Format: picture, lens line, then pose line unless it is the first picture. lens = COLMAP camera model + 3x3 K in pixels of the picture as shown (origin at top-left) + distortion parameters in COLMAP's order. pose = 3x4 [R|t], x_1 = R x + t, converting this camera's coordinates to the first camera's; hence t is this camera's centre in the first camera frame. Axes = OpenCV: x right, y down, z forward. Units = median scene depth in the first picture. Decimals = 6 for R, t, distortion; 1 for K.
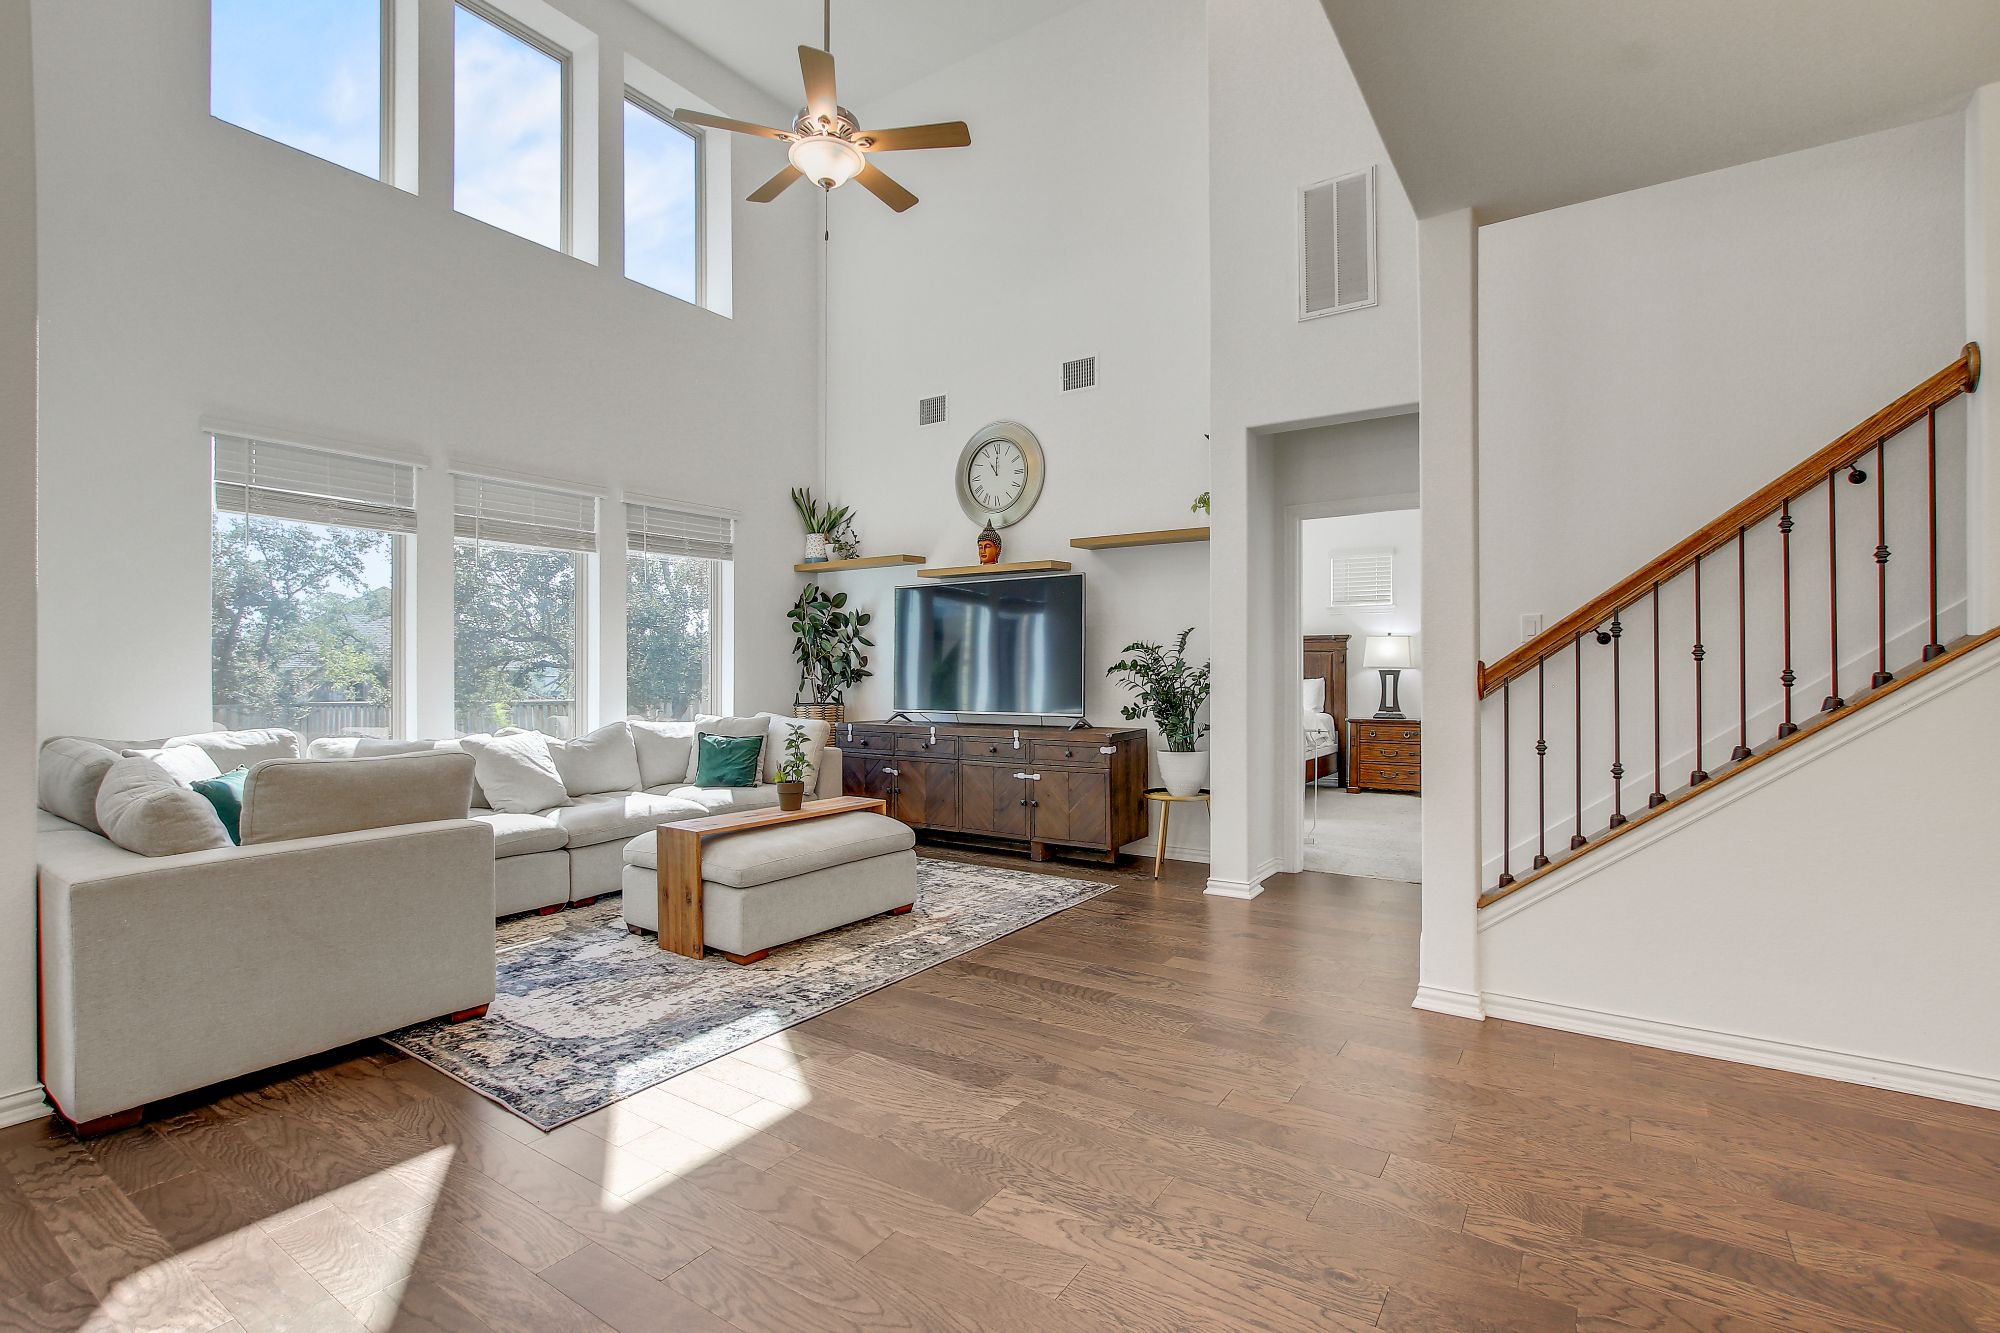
lens RADIAL K [[917.4, 0, 998.7], [0, 917.4, 670.7], [0, 0, 1]] dist [-0.019161, 0.003909]
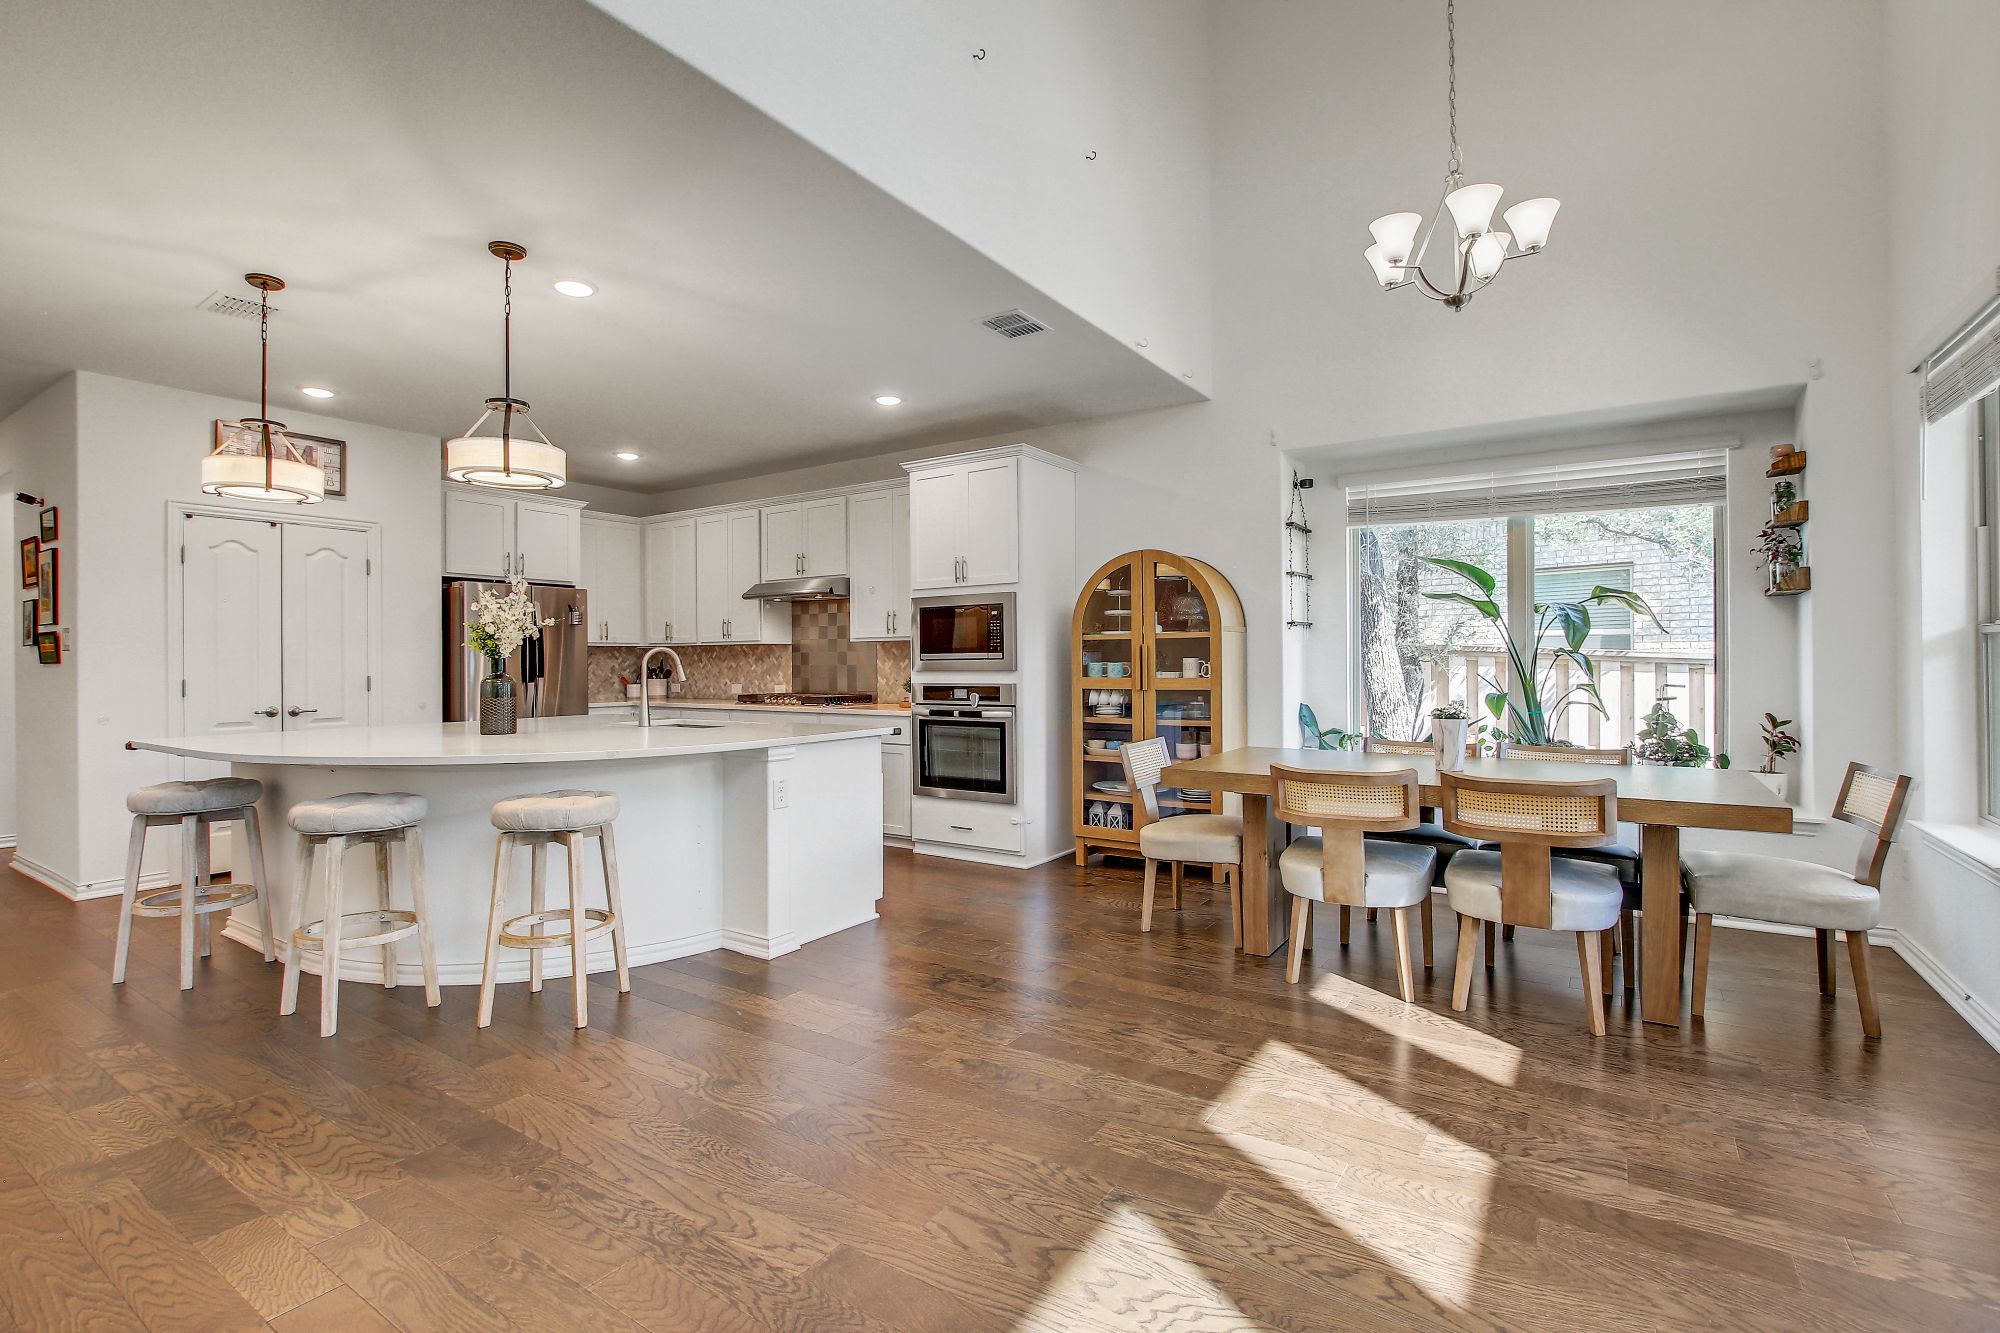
lens RADIAL K [[917.4, 0, 997.3], [0, 917.4, 661.2], [0, 0, 1]] dist [-0.019161, 0.003909]
pose [[-0.999933, 0.009317, -0.006917, -0.083209], [0.009301, 0.999954, 0.002469, -0.005223], [0.006939, 0.002405, -0.999973, 0.844126]]
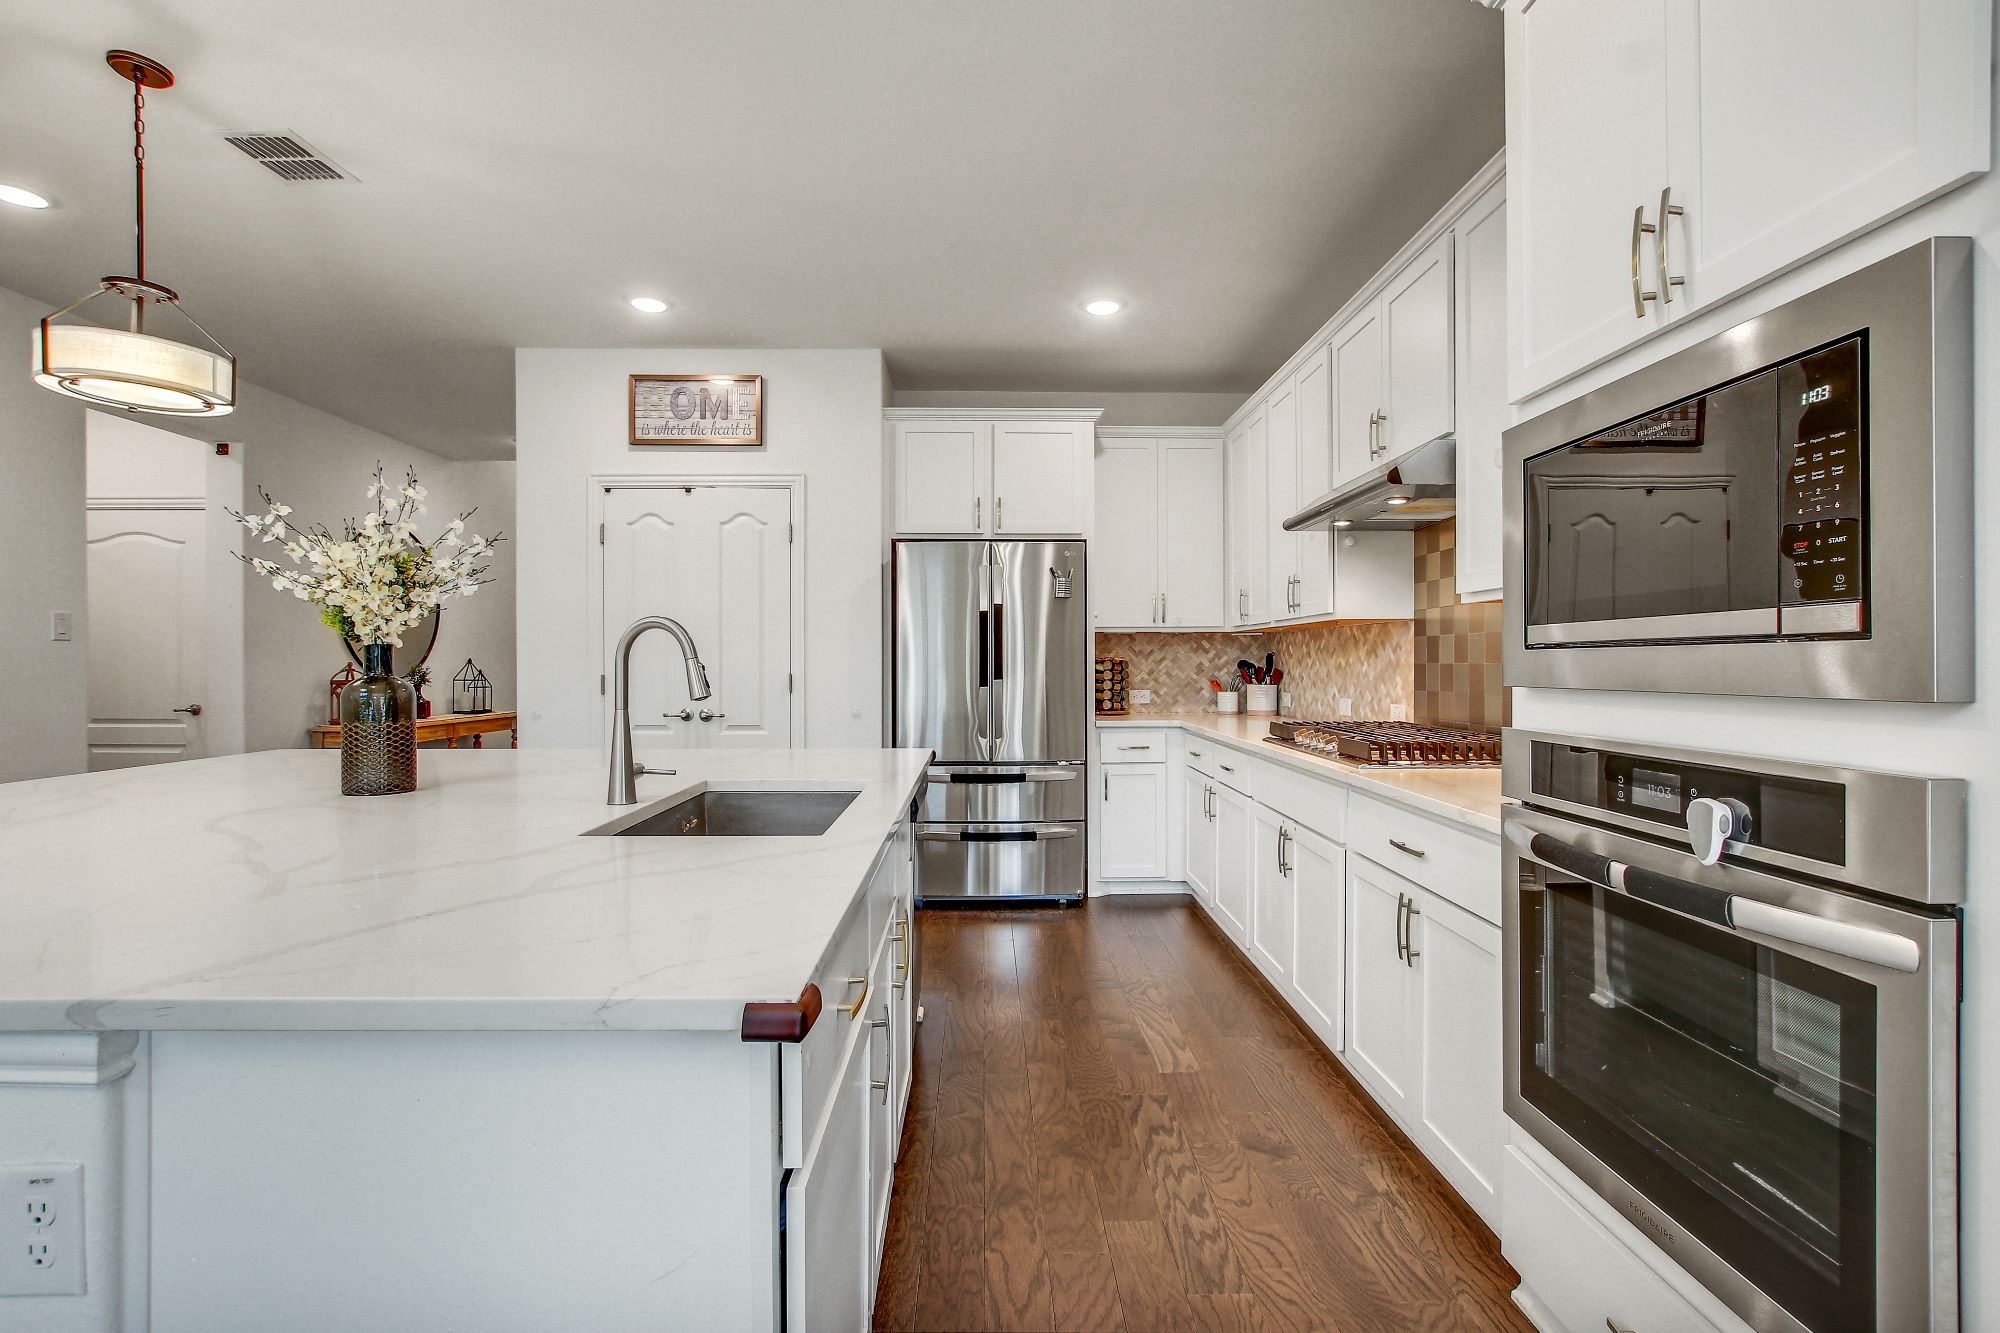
lens RADIAL K [[917.4, 0, 996.4], [0, 917.4, 659.9], [0, 0, 1]] dist [-0.019161, 0.003909]
pose [[-0.573083, 0.005788, 0.819477, -0.154853], [0.005225, 0.999981, -0.003409, 0.000219], [-0.819481, 0.002328, -0.573102, -0.040791]]
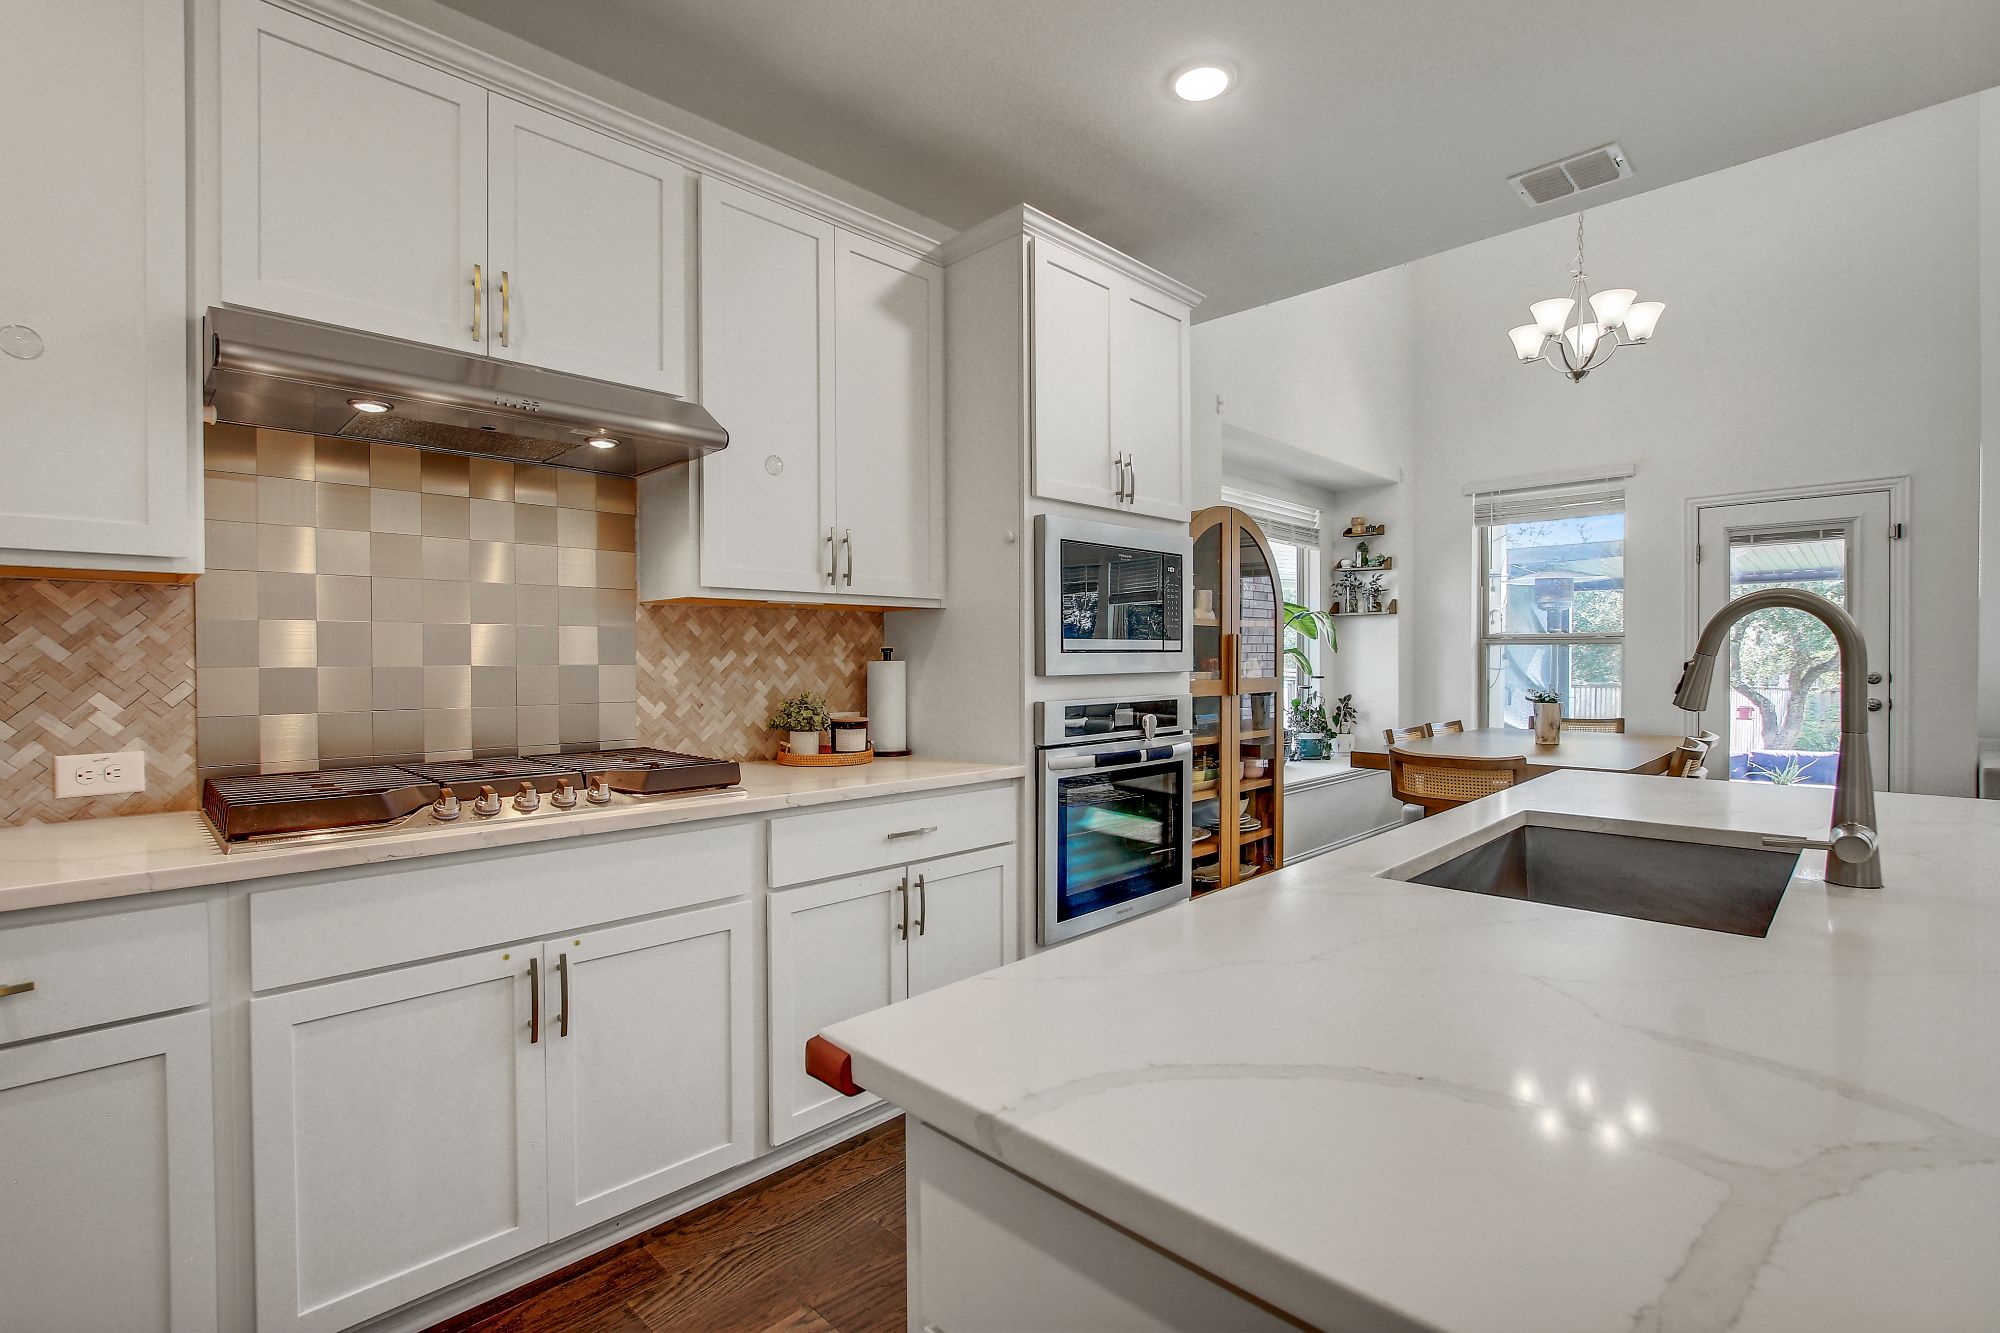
lens RADIAL K [[917.4, 0, 998.9], [0, 917.4, 668.5], [0, 0, 1]] dist [-0.019161, 0.003909]
pose [[-0.181778, 0.013269, -0.983250, 0.588292], [0.002720, 0.999912, 0.012991, -0.001588], [0.983336, -0.000312, -0.181798, -0.333627]]
